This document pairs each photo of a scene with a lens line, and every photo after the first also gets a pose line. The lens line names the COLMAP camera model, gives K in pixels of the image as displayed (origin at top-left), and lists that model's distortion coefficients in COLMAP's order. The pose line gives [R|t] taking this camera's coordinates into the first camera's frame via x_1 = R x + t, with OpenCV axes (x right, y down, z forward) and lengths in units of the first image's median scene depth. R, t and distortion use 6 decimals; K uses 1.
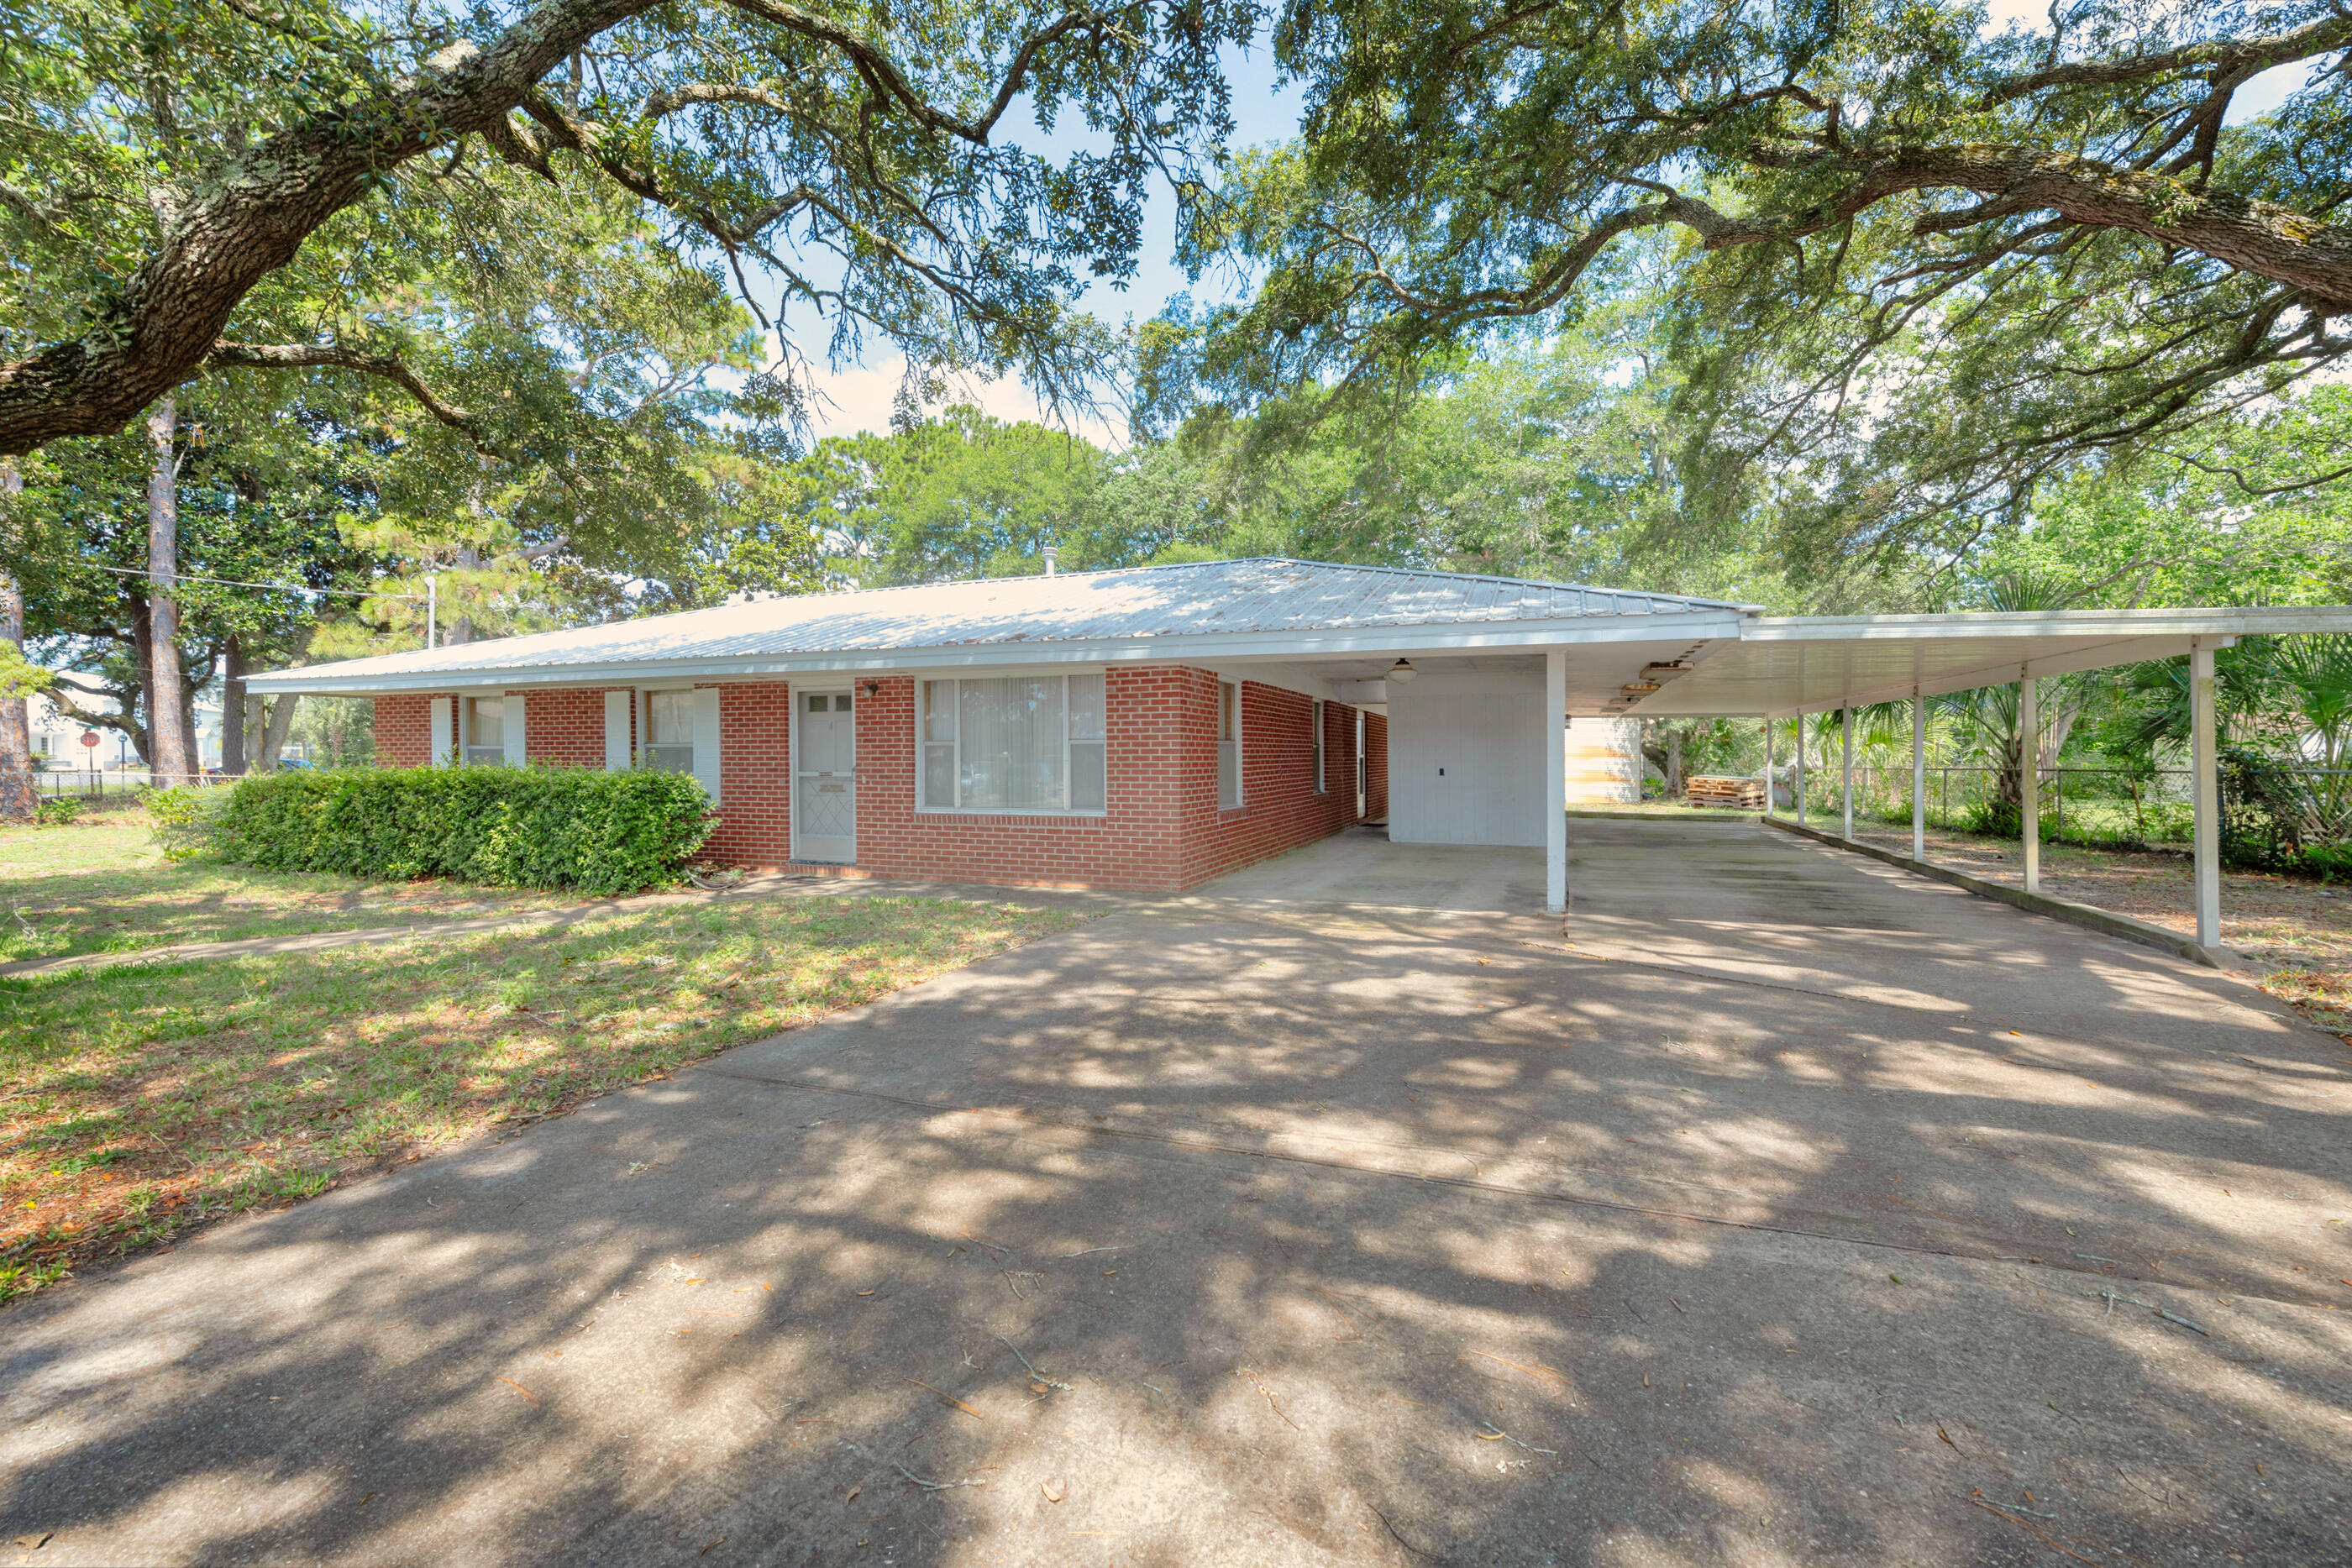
lens RADIAL K [[937.5, 0, 1216.3], [0, 937.5, 756.3], [0, 0, 1]] dist [0.002407, -0.000034]
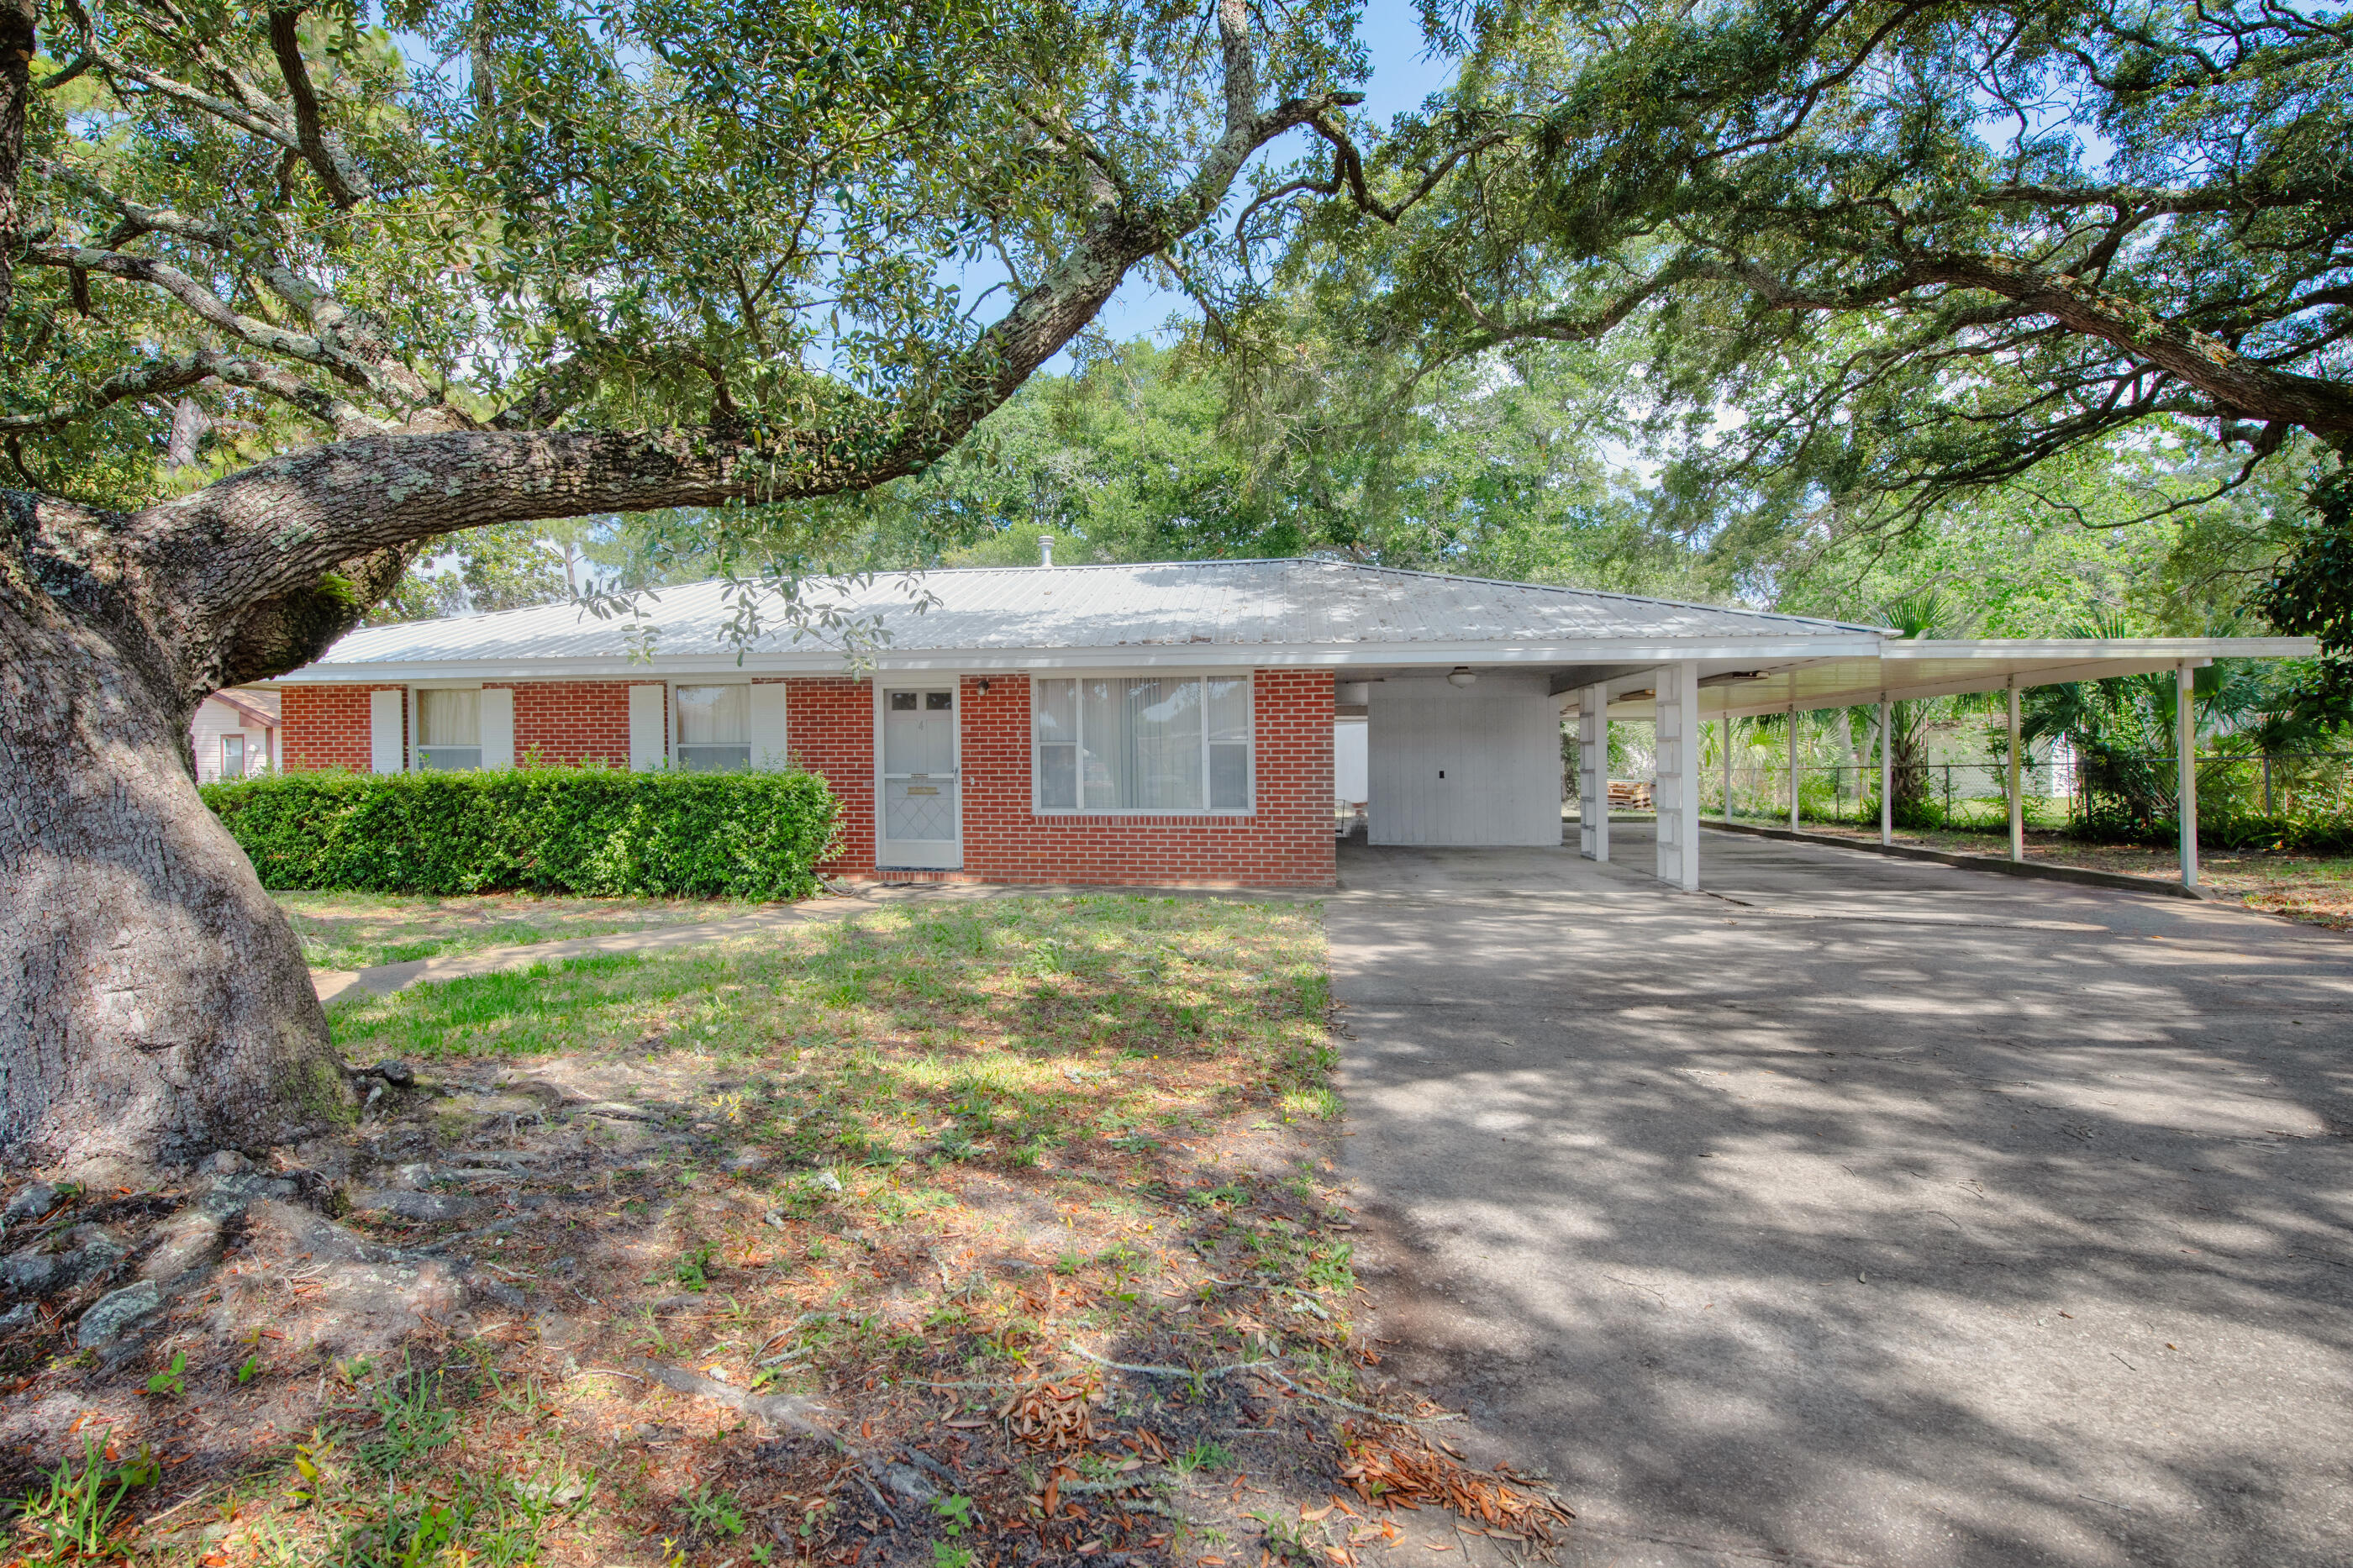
lens RADIAL K [[1076.4, 0, 1180.7], [0, 1076.4, 767.6], [0, 0, 1]] dist [-0.020153, -0.000805]
pose [[0.983653, -0.001960, 0.180062, -0.395794], [0.000949, 0.999983, 0.005696, 0.005774], [-0.180070, -0.005432, 0.983639, -0.136852]]
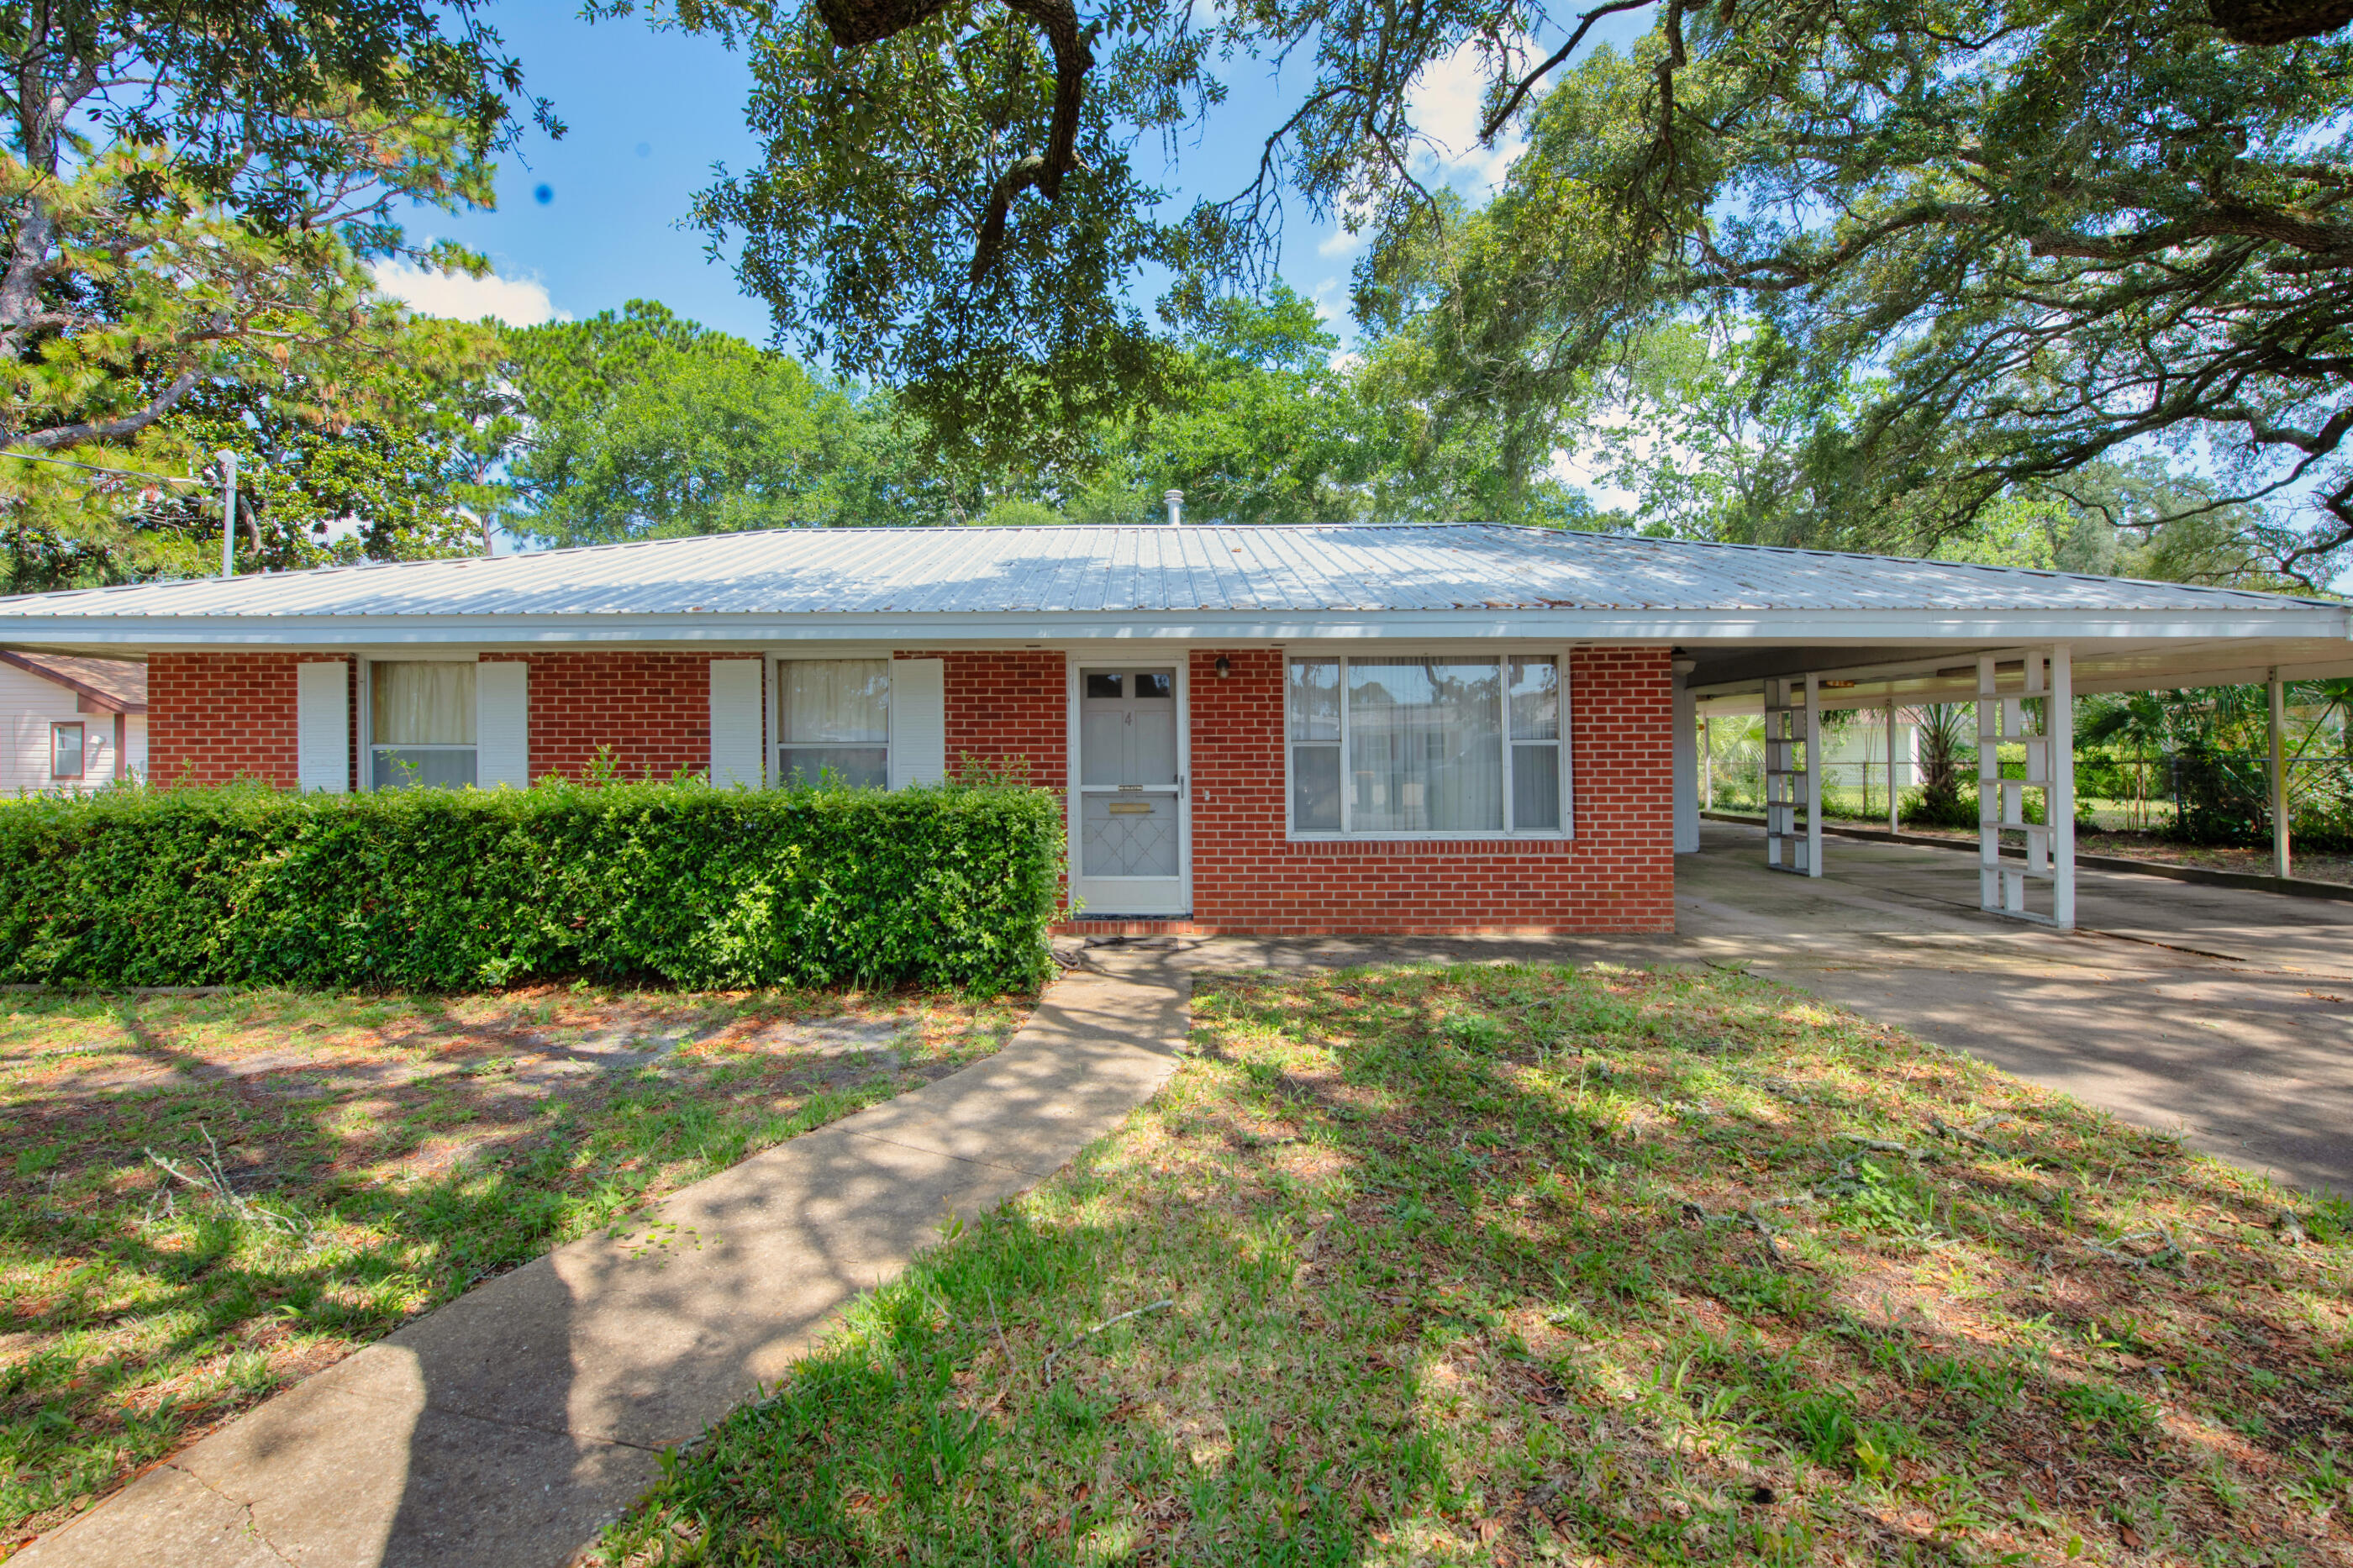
lens RADIAL K [[1002.2, 0, 1173.8], [0, 1002.2, 745.3], [0, 0, 1]] dist [-0.000068, -0.008599]
pose [[0.958113, 0.002049, 0.286382, -0.668356], [-0.000586, 0.999986, -0.005196, -0.009328], [-0.286388, 0.004810, 0.958102, 0.314534]]
